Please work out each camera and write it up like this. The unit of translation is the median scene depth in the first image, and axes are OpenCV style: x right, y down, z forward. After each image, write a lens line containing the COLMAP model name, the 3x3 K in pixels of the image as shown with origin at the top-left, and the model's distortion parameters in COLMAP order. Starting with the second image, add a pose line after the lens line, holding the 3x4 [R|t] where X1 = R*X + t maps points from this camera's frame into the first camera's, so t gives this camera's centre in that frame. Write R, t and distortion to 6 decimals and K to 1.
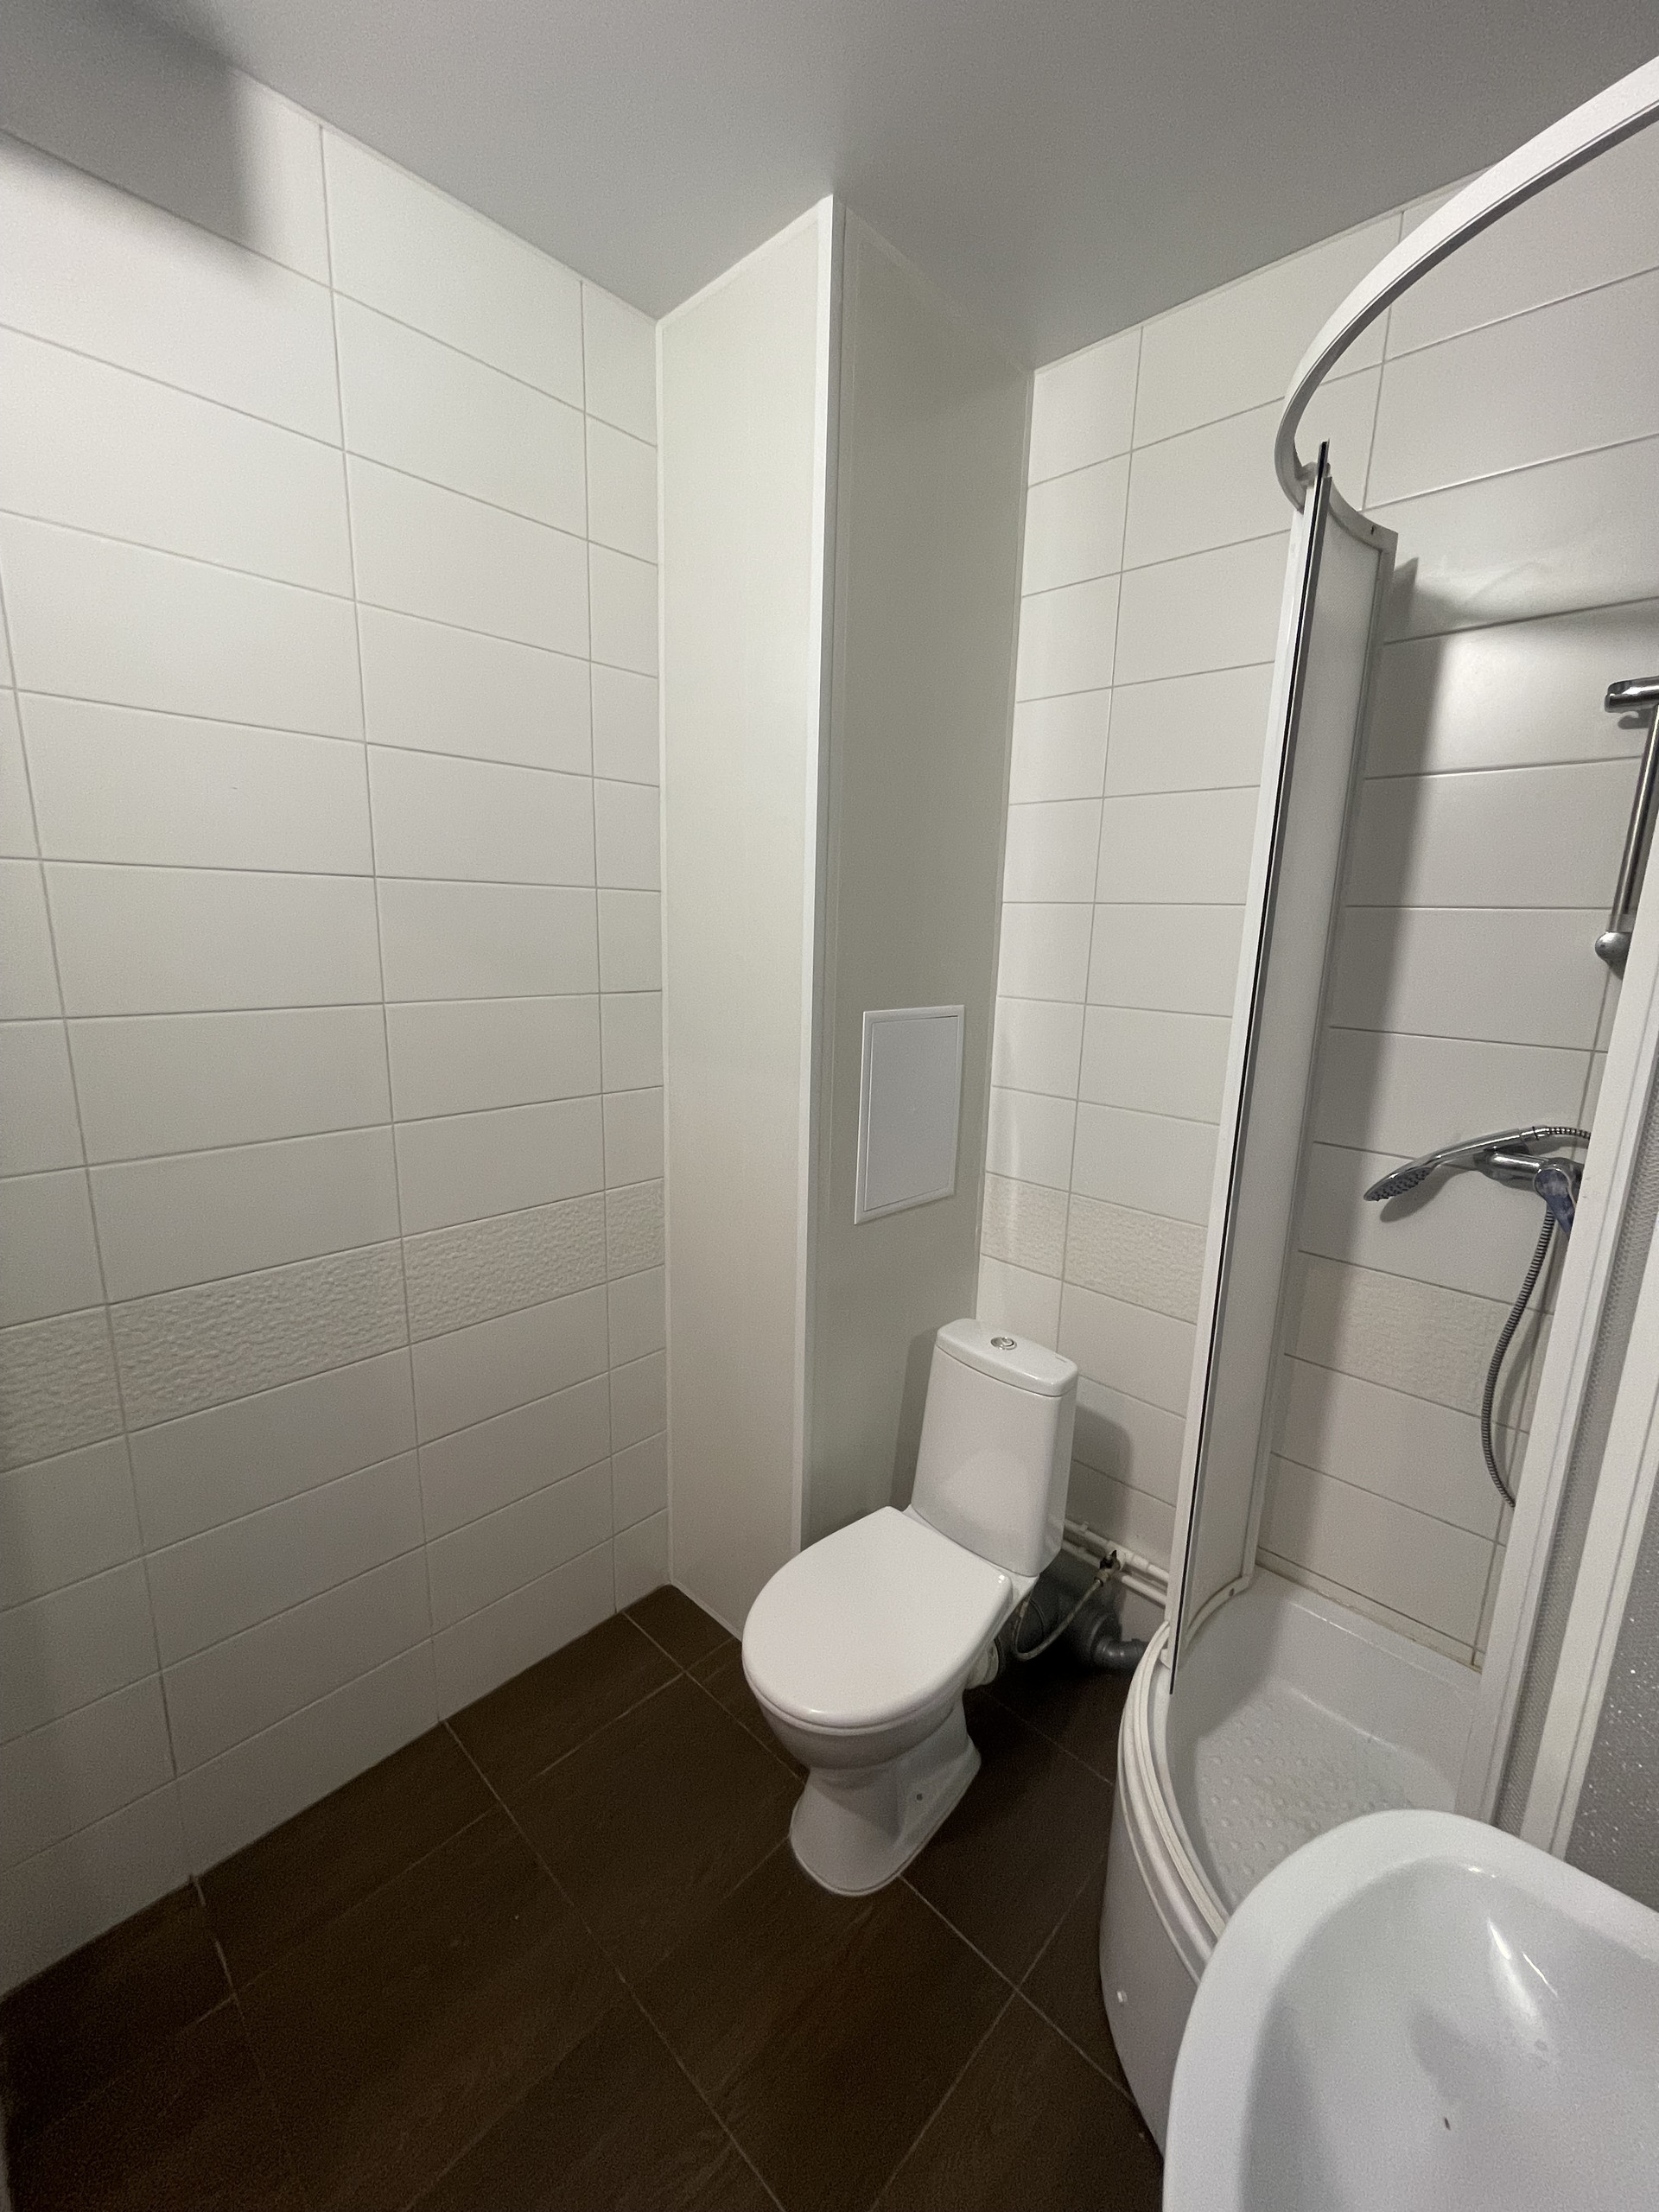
lens RADIAL K [[891.9, 0, 824.7], [0, 891.9, 1098.2], [0, 0, 1]] dist [-0.001965, 0.000012]
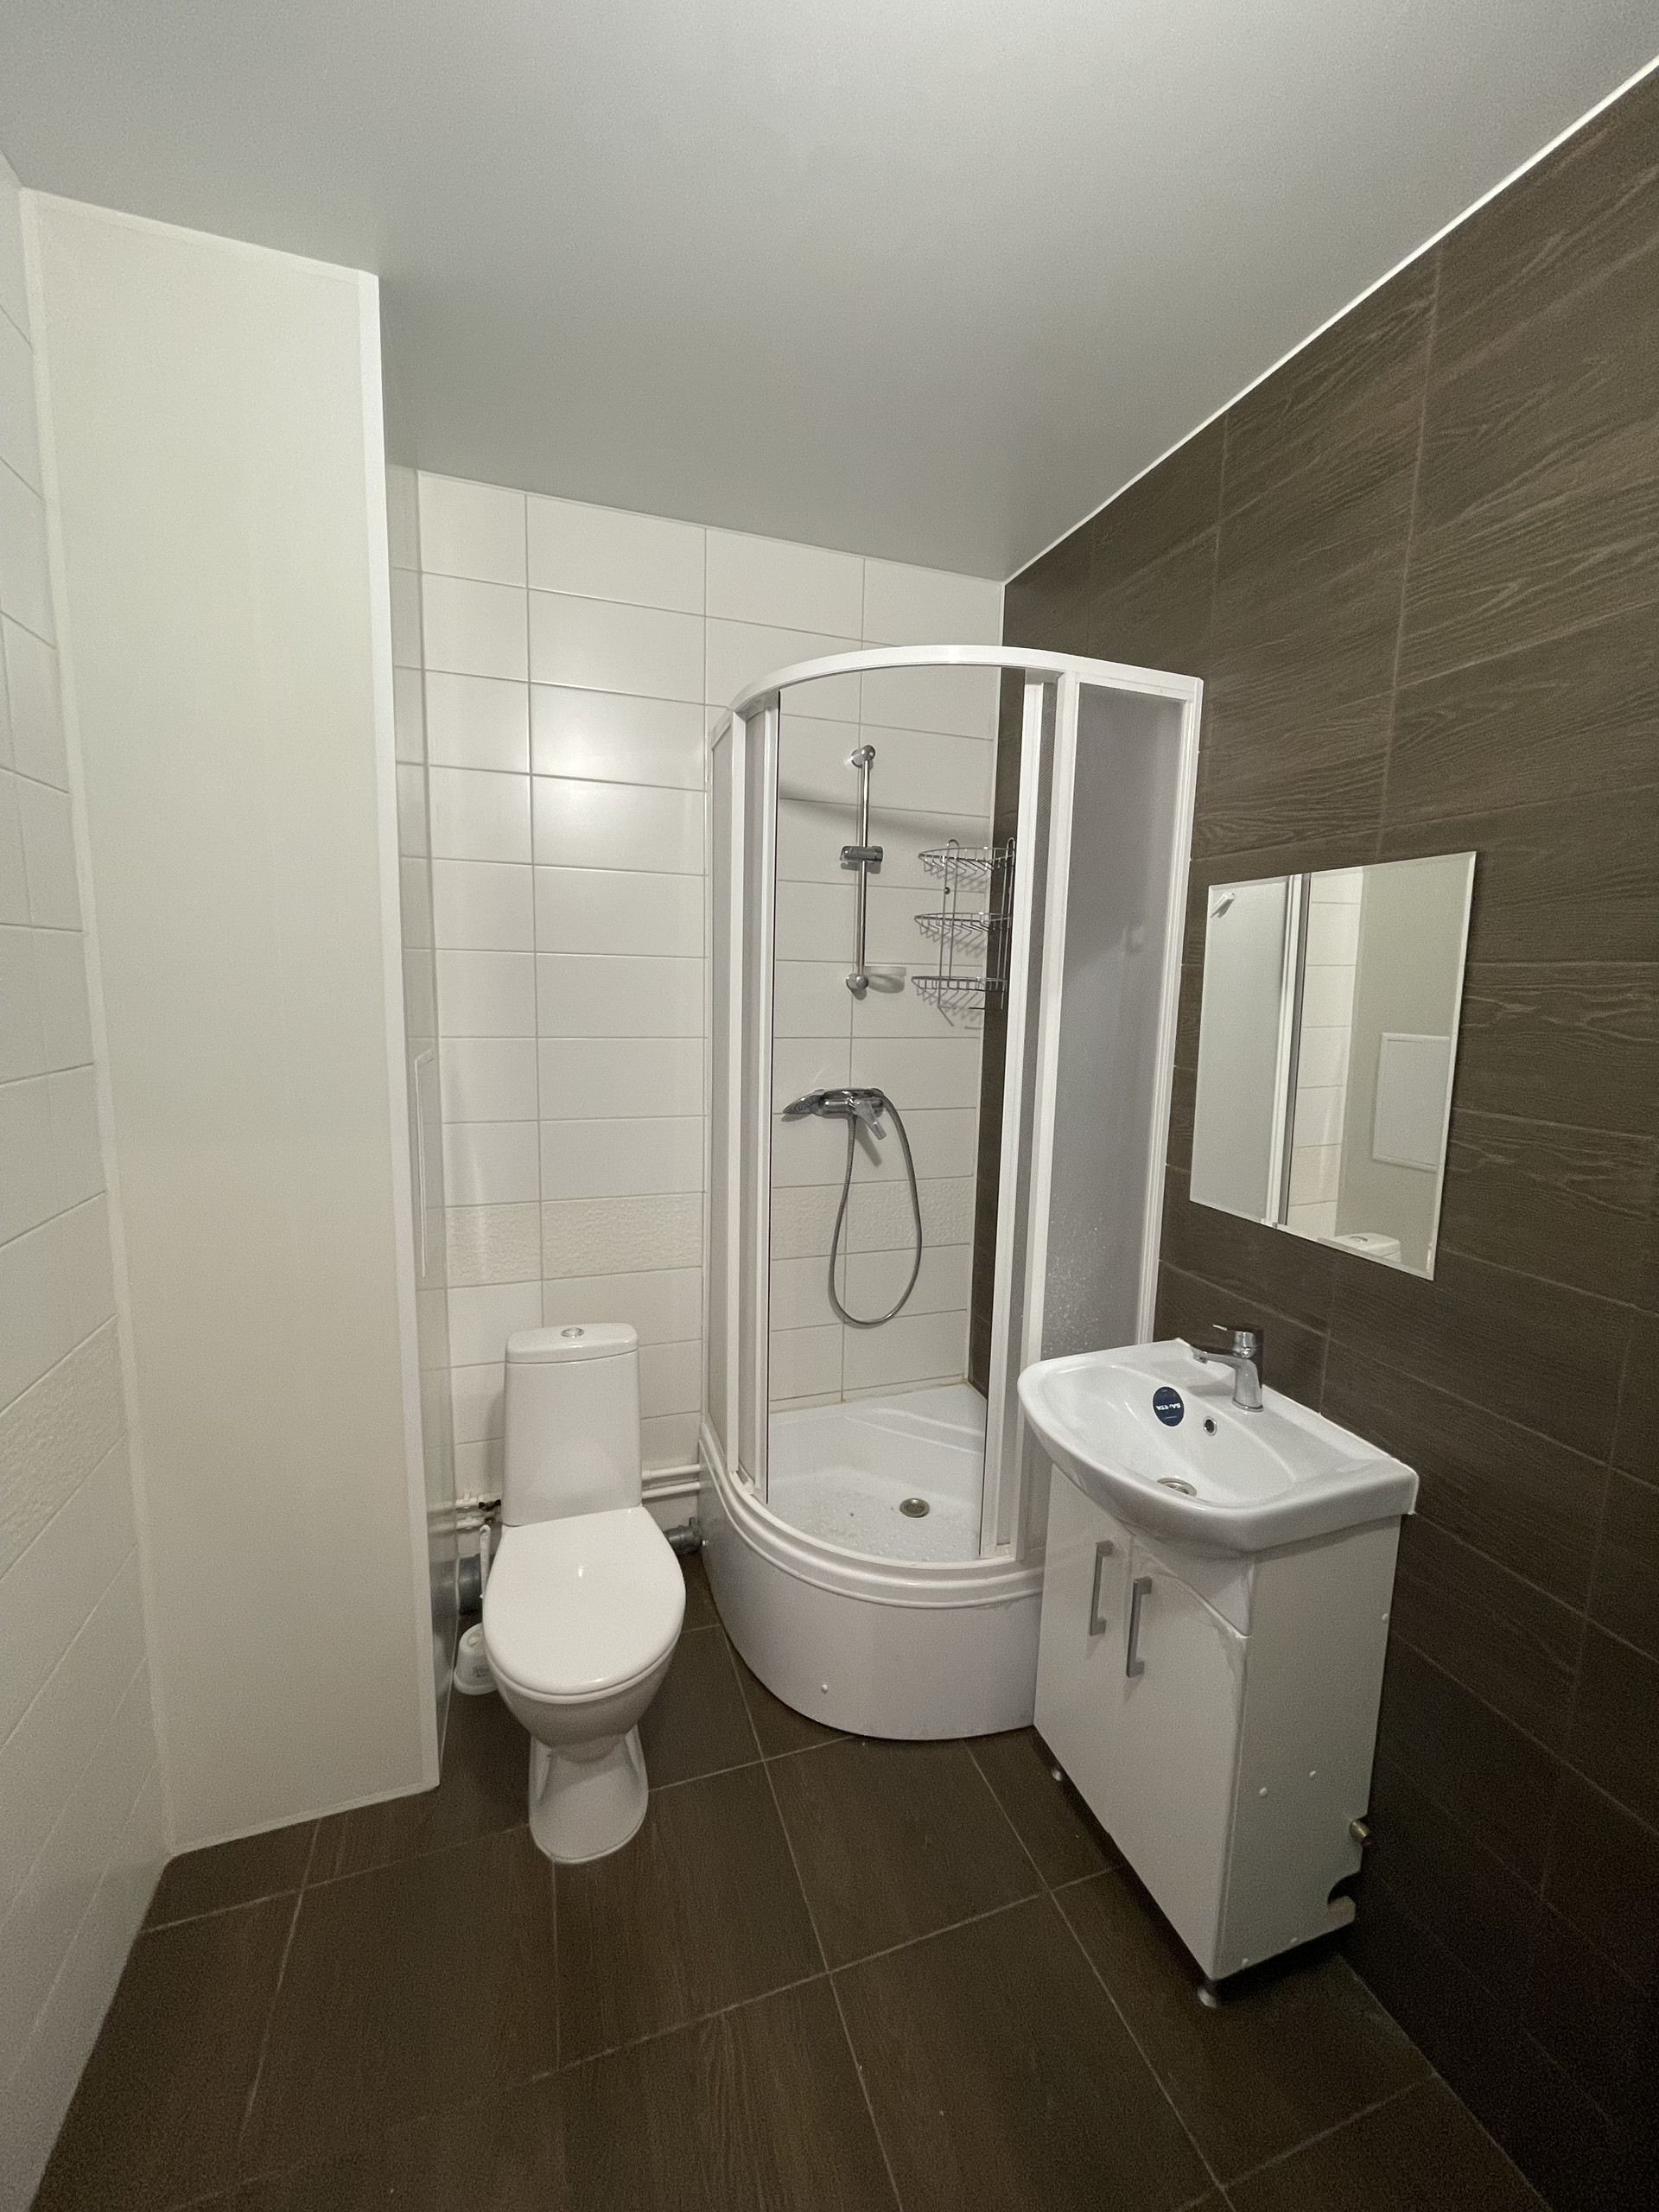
lens RADIAL K [[891.9, 0, 833.2], [0, 891.9, 1100.1], [0, 0, 1]] dist [-0.001965, 0.000012]
pose [[0.452202, -0.134621, 0.881698, -0.577712], [0.165164, 0.984086, 0.065545, -0.037484], [-0.876490, 0.115985, 0.467240, 0.119521]]
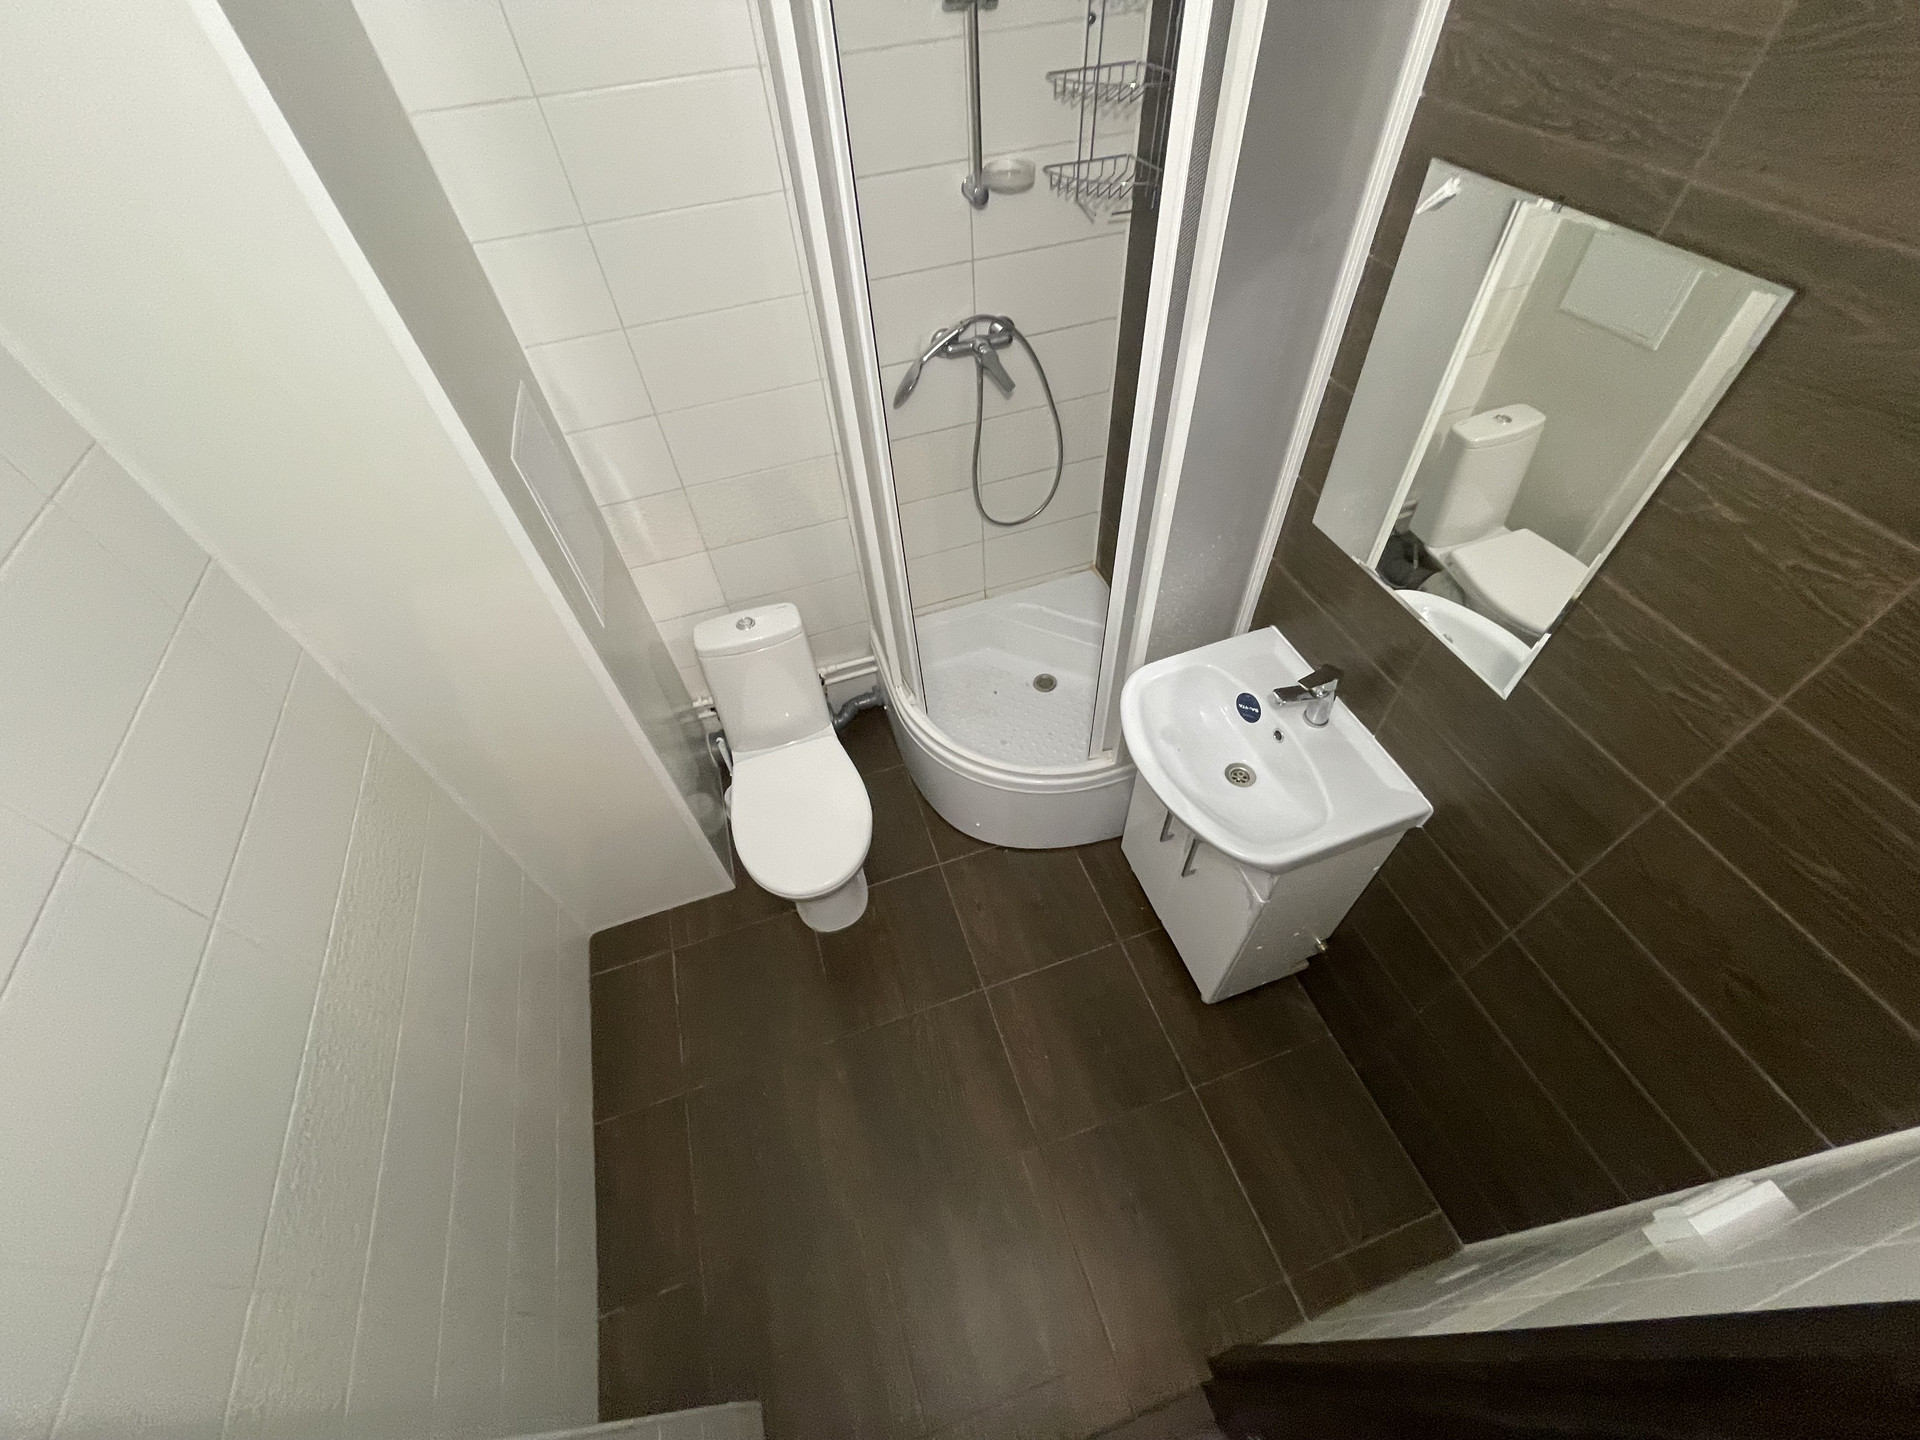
lens RADIAL K [[774.2, 0, 952.7], [0, 774.2, 708.1], [0, 0, 1]] dist [-0.001965, 0.000012]
pose [[0.466886, -0.708140, 0.529676, -0.334891], [0.245424, 0.679196, 0.691708, -0.341317], [-0.849579, -0.192953, 0.490902, 0.125240]]
